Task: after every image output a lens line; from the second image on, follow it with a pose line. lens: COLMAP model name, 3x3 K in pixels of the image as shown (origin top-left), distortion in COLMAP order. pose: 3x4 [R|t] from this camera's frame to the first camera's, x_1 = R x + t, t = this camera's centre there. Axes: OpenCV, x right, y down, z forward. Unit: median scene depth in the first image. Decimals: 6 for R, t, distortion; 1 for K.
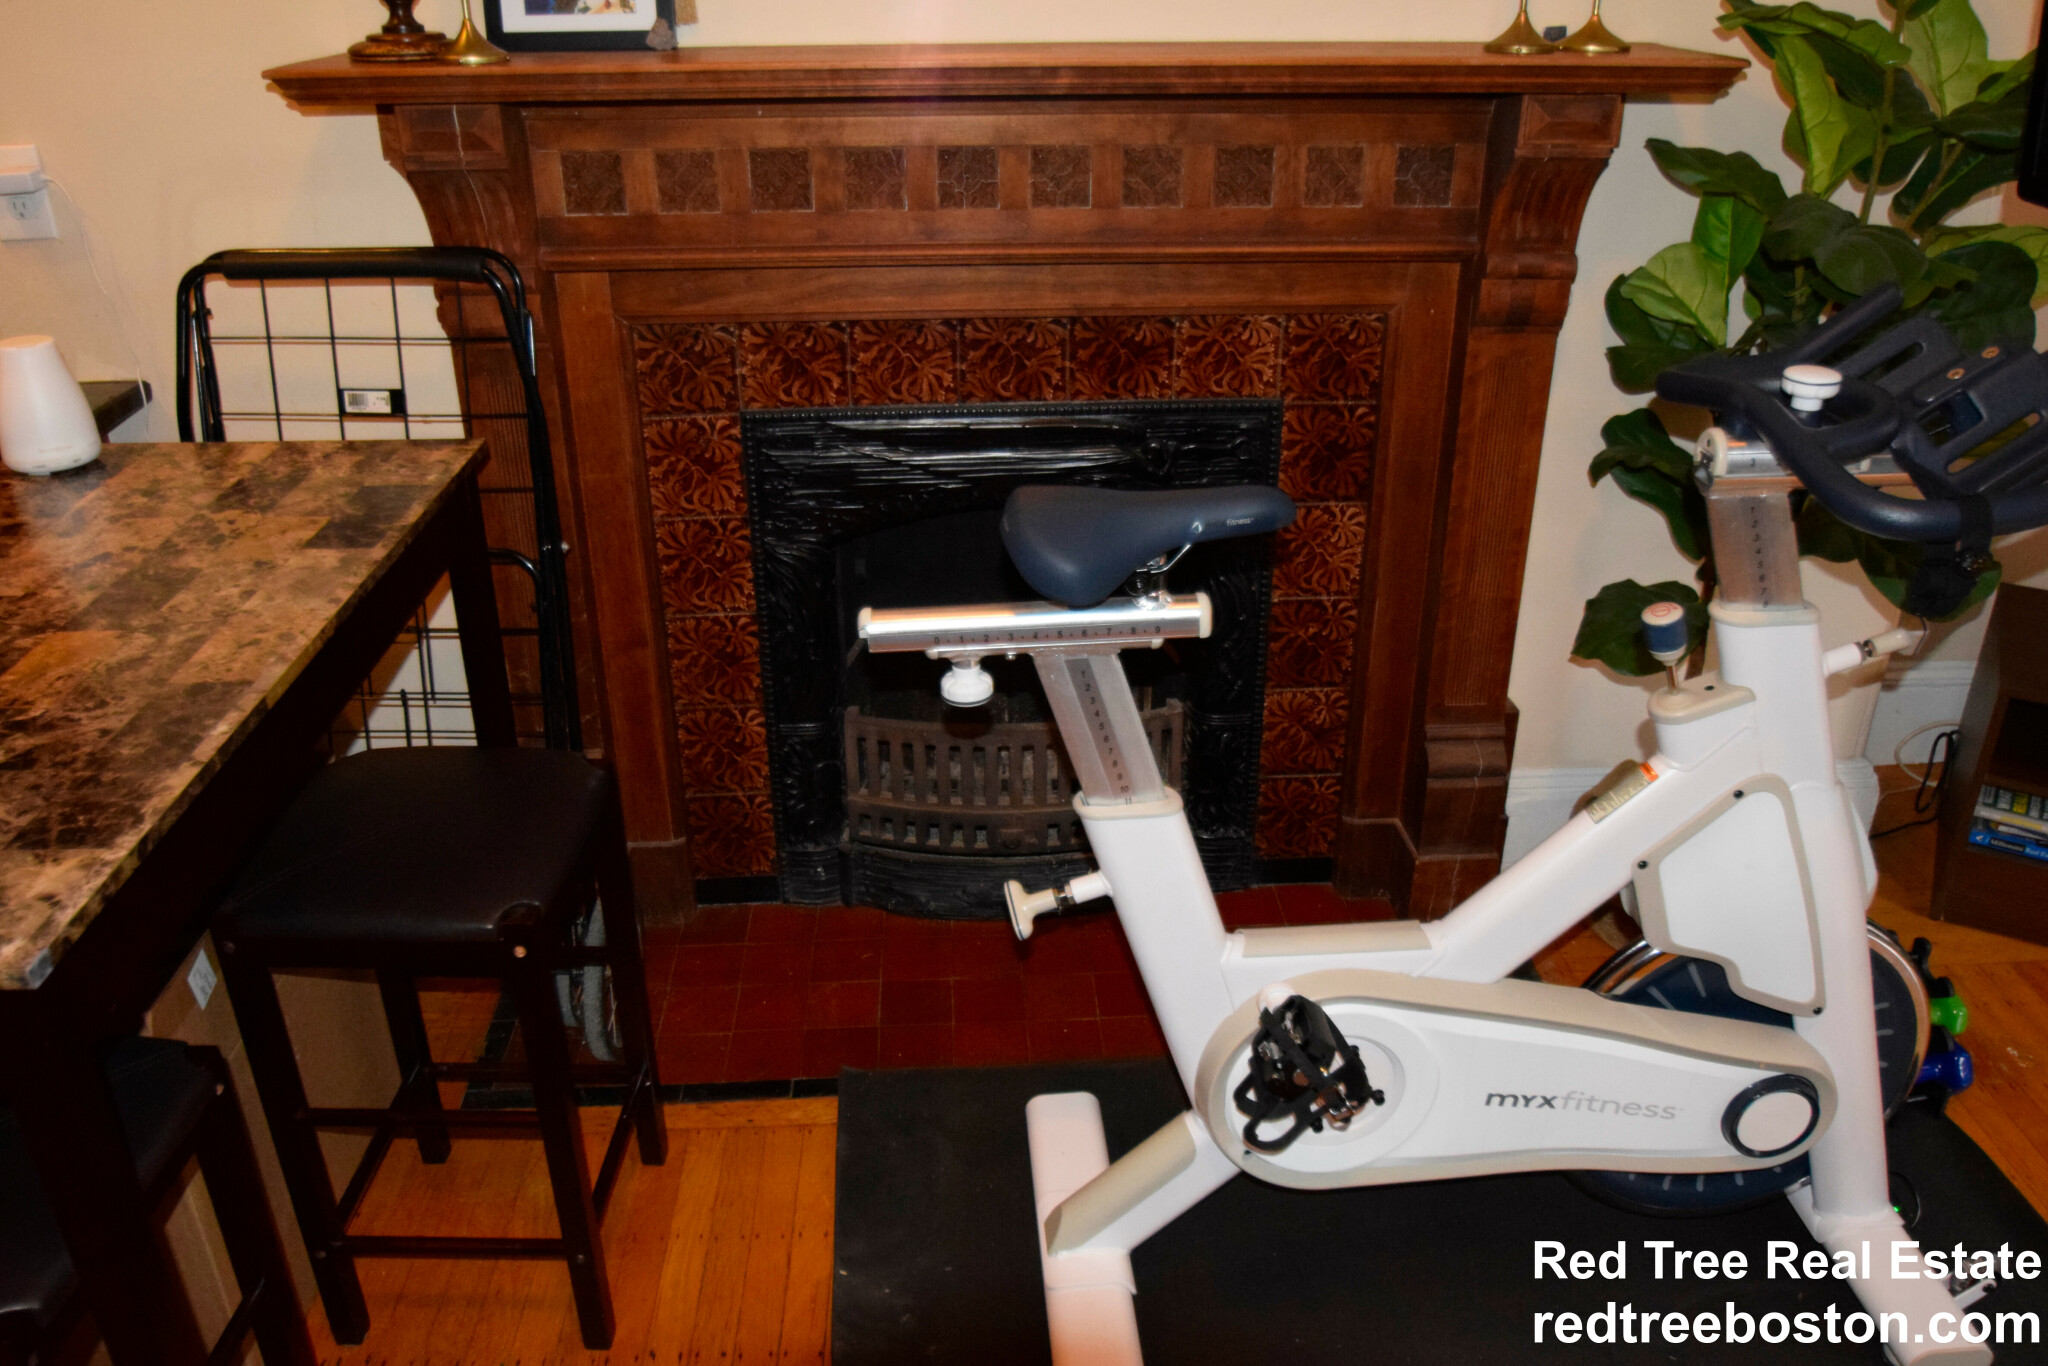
lens RADIAL K [[1609.8, 0, 1024.0], [0, 1609.8, 683.0], [0, 0, 1]] dist [-0.034220, 0.000303]
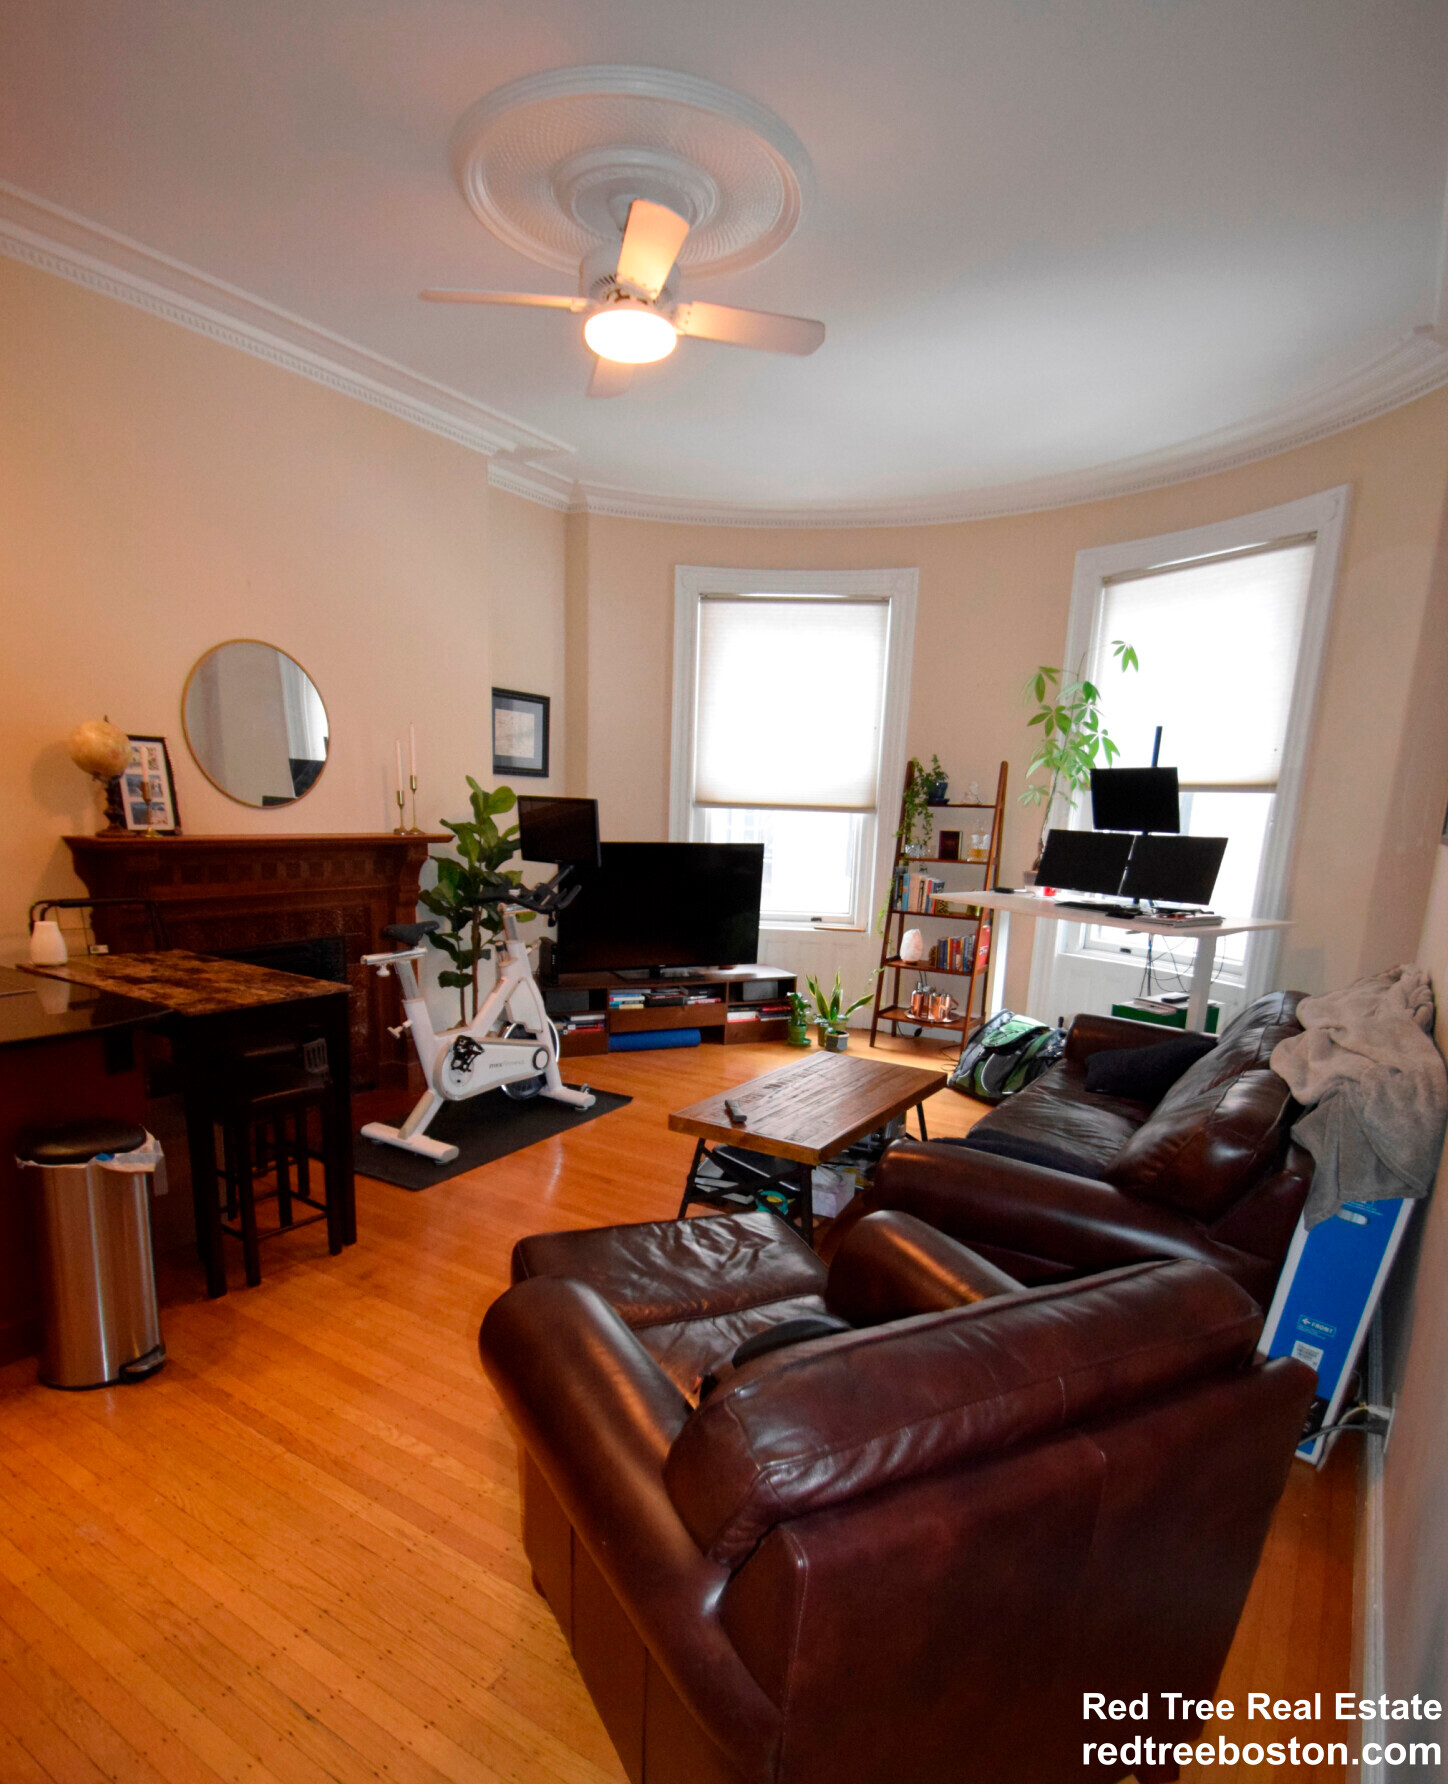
lens RADIAL K [[988.0, 0, 724.0], [0, 988.0, 892.0], [0, 0, 1]] dist [0.000291, 0.000027]
pose [[0.562272, -0.052356, 0.825293, -1.454667], [0.327223, 0.930625, -0.163899, 0.457463], [-0.759457, 0.362210, 0.540396, -1.001387]]
